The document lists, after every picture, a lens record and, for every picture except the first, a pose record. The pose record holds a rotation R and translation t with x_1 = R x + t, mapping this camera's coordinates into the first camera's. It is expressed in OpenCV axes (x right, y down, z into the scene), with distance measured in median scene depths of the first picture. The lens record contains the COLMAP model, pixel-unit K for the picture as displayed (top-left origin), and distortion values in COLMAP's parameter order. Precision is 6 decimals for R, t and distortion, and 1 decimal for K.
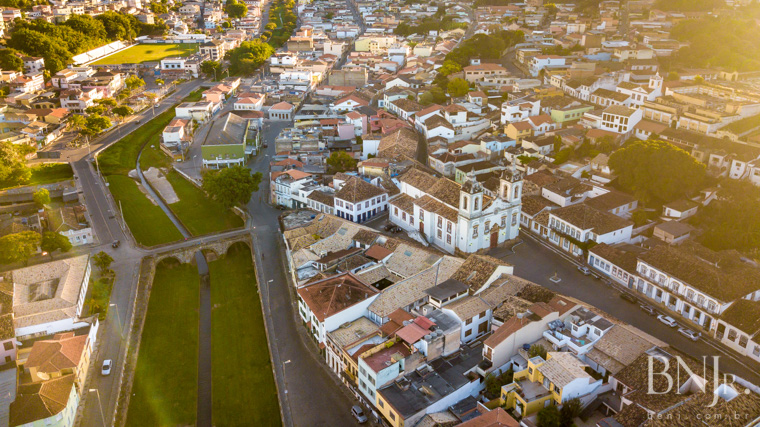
lens RADIAL K [[595.4, 0, 380.0], [0, 595.4, 213.5], [0, 0, 1]] dist [0.002008, -0.001365]
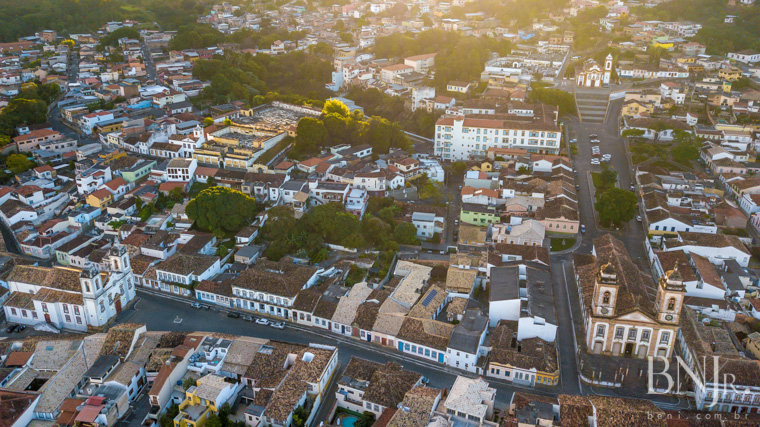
lens RADIAL K [[595.4, 0, 380.0], [0, 595.4, 213.5], [0, 0, 1]] dist [0.002008, -0.001365]
pose [[0.728309, -0.249618, 0.638167, -0.117004], [0.242327, 0.964936, 0.100877, -0.106903], [-0.640971, 0.081175, 0.763261, -0.214711]]
